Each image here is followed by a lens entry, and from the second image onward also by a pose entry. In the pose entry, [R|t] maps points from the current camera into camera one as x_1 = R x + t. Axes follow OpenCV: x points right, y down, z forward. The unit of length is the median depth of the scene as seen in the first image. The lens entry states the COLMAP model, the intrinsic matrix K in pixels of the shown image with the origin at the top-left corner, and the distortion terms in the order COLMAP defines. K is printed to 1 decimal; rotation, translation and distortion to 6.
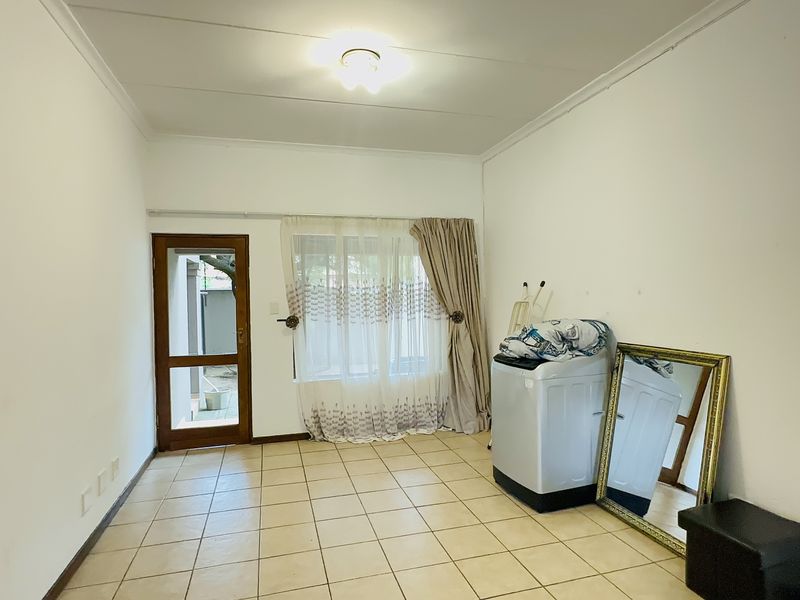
lens RADIAL K [[468.1, 0, 400.0], [0, 468.1, 300.0], [0, 0, 1]] dist [-0.002375, 0.003825]
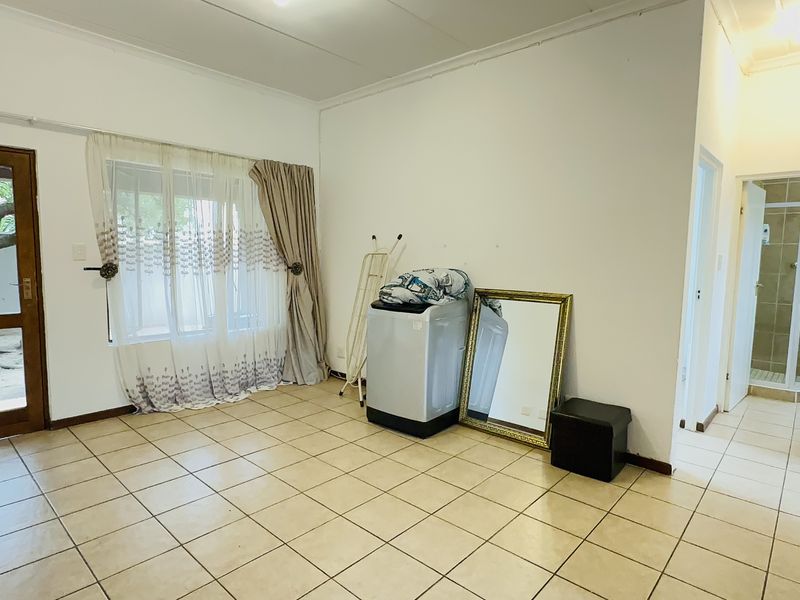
lens RADIAL K [[468.1, 0, 400.0], [0, 468.1, 300.0], [0, 0, 1]] dist [-0.002375, 0.003825]
pose [[0.851462, -0.021055, 0.523993, -0.222493], [-0.022986, 0.996735, 0.077401, 0.022842], [-0.523912, -0.077949, 0.848198, 0.063831]]
